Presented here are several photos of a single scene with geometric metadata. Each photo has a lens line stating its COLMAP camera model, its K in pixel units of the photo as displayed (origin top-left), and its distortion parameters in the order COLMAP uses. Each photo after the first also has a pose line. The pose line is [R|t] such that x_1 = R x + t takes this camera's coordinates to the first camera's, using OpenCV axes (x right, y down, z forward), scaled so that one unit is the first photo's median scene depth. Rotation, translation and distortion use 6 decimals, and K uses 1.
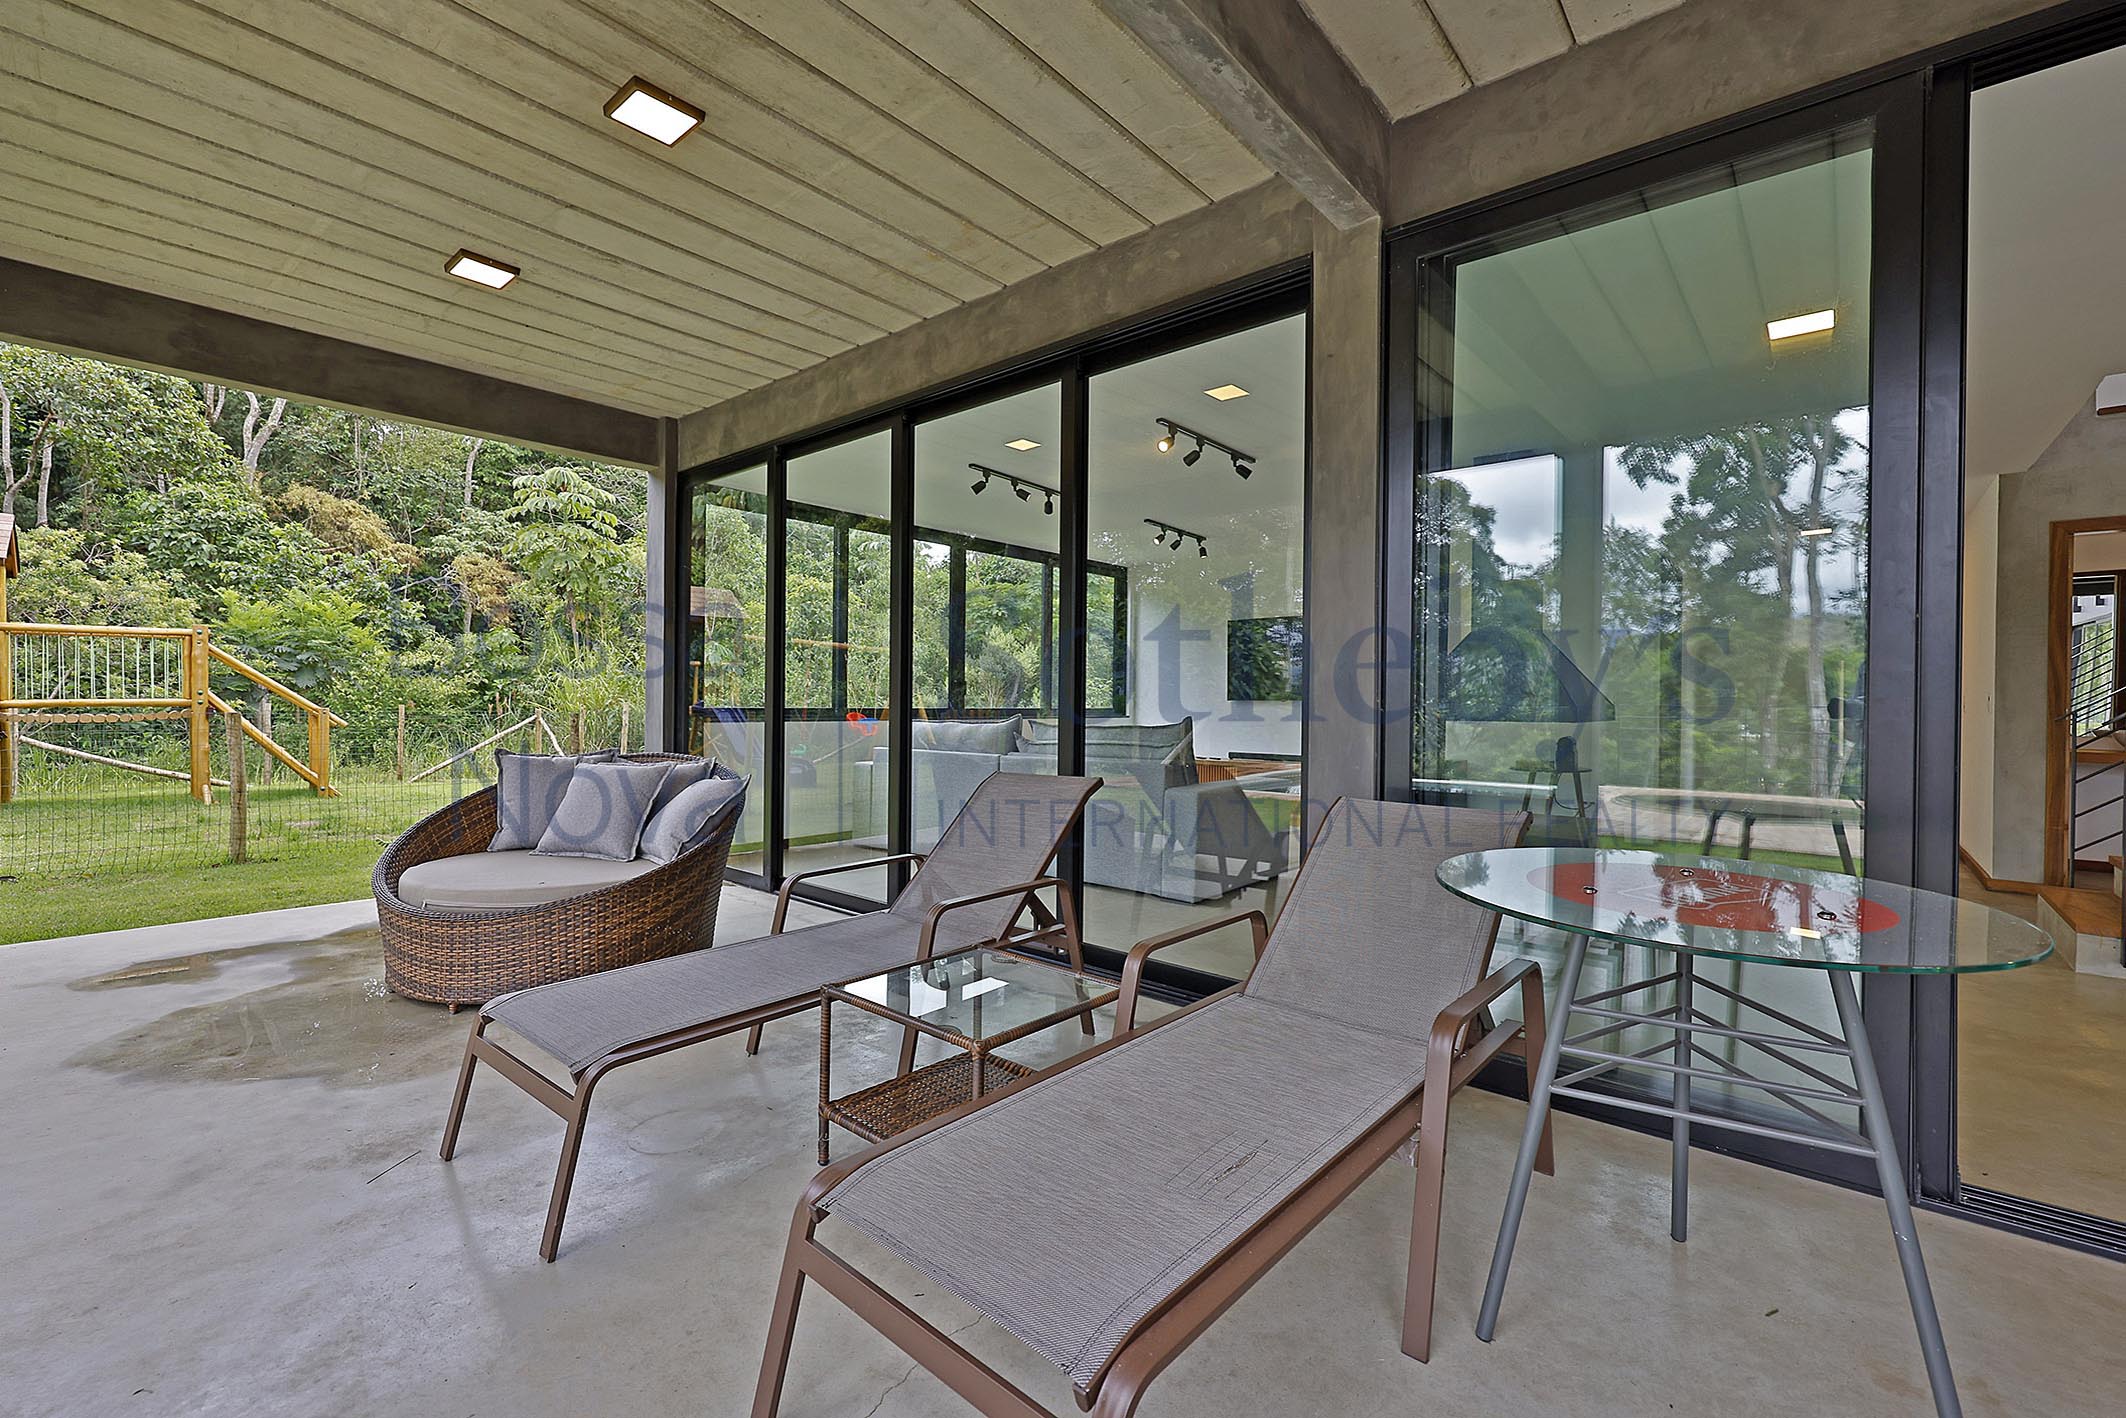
lens RADIAL K [[908.2, 0, 1062.4], [0, 908.2, 705.9], [0, 0, 1]] dist [-0.000855, 0.000699]
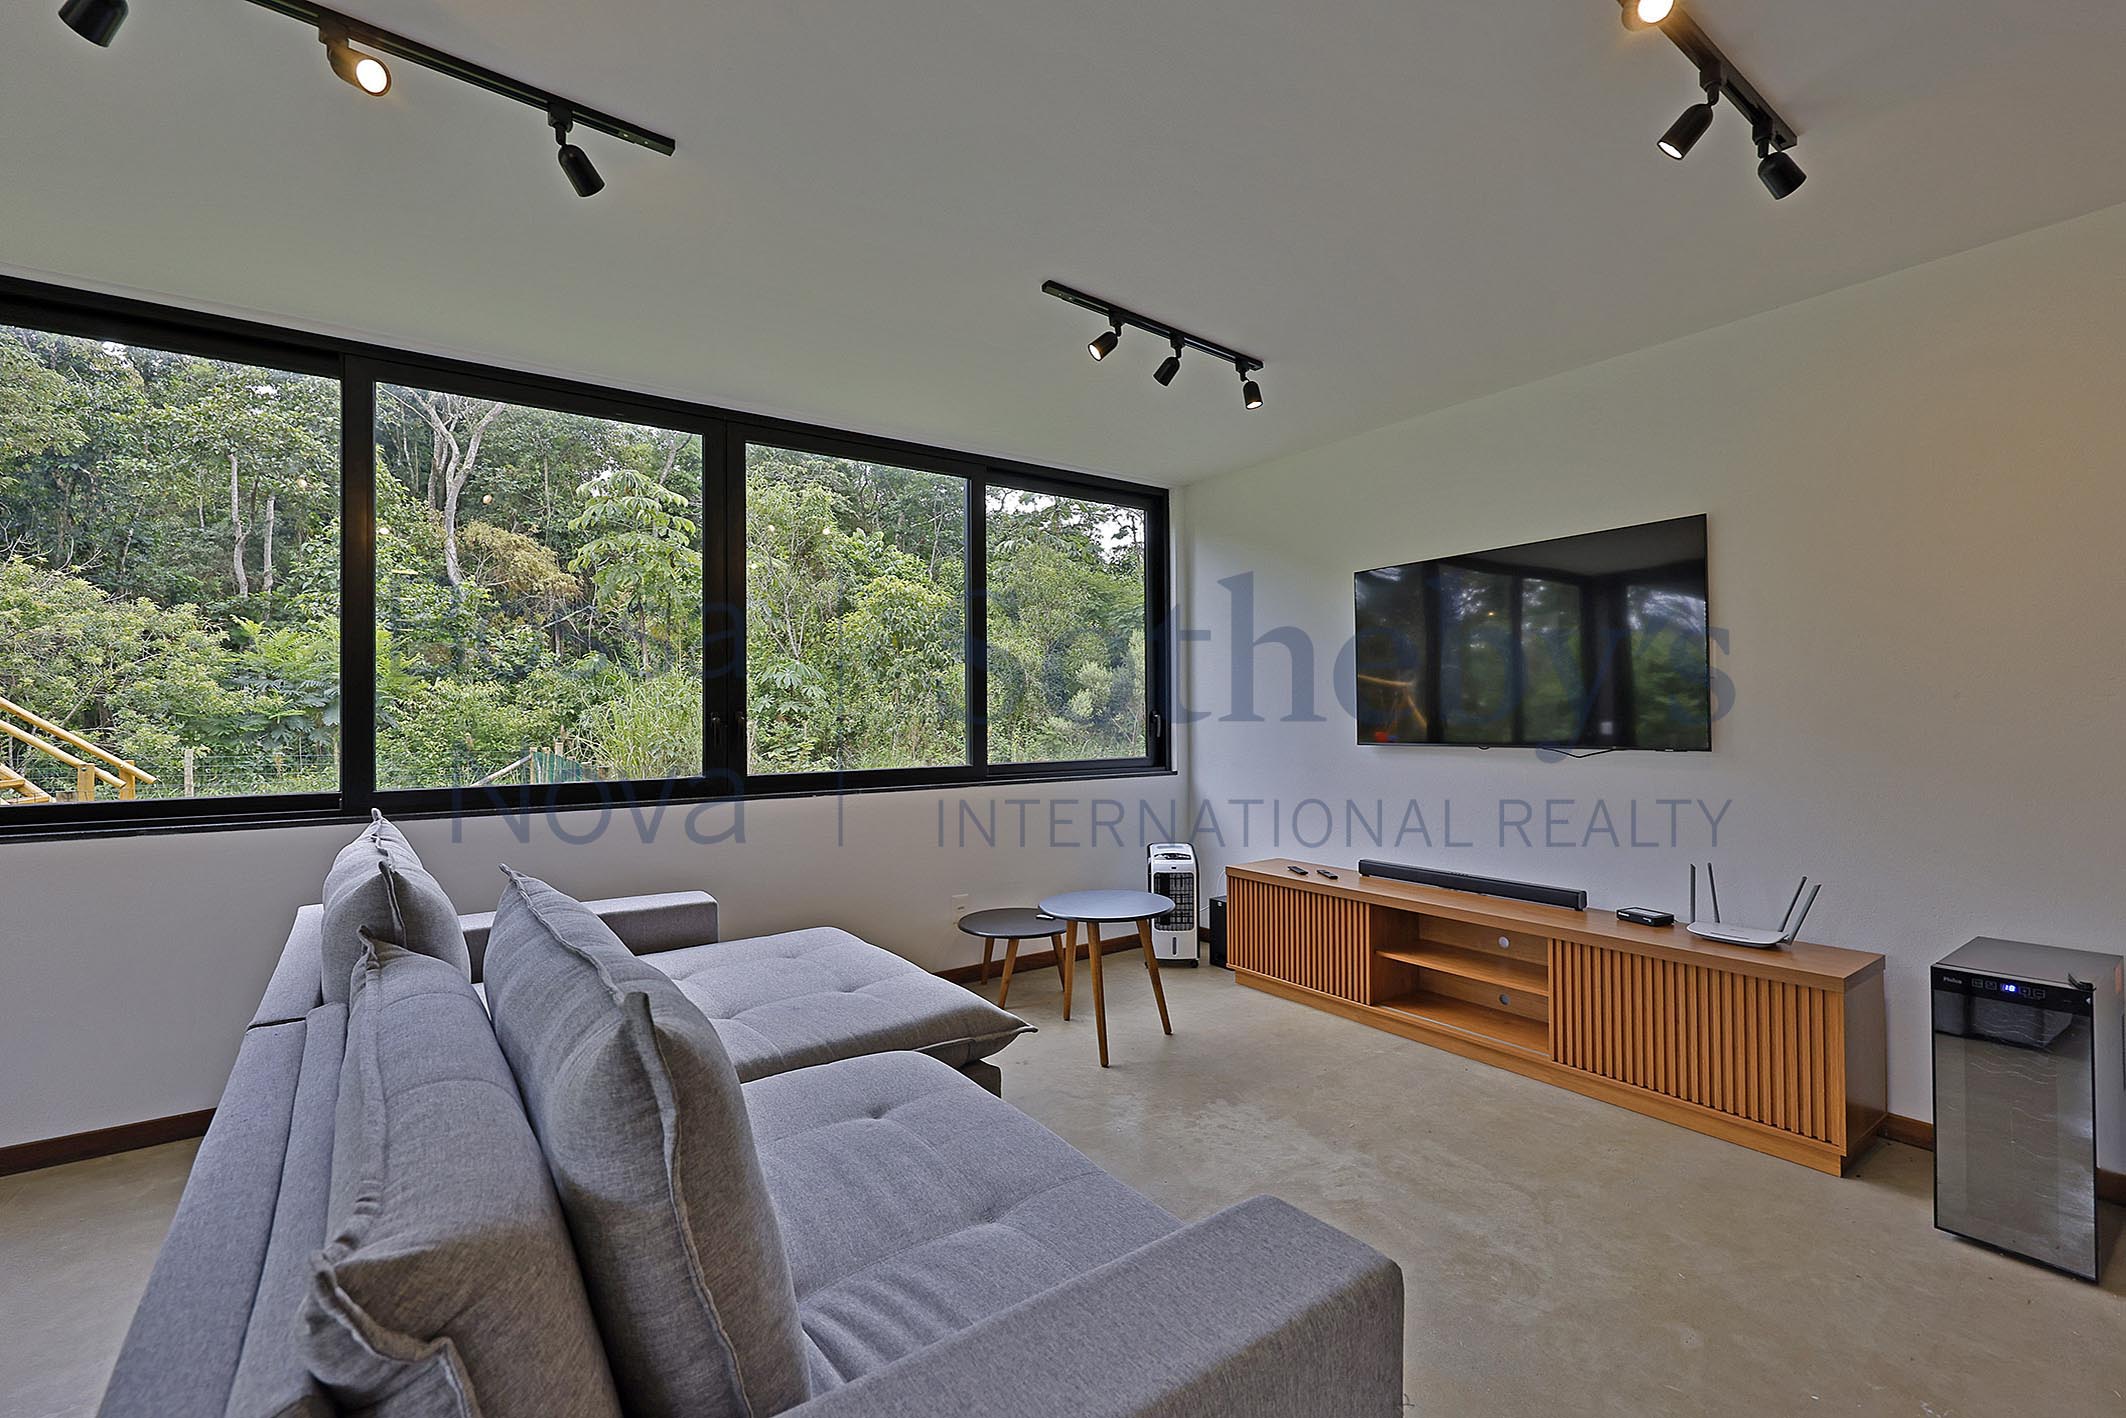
lens RADIAL K [[908.8, 0, 1058.0], [0, 908.8, 702.7], [0, 0, 1]] dist [-0.002301, 0.001270]
pose [[0.966075, -0.020976, -0.257409, 0.142036], [0.015954, 0.999640, -0.021583, -0.018023], [0.257769, 0.016744, 0.966061, 0.478545]]
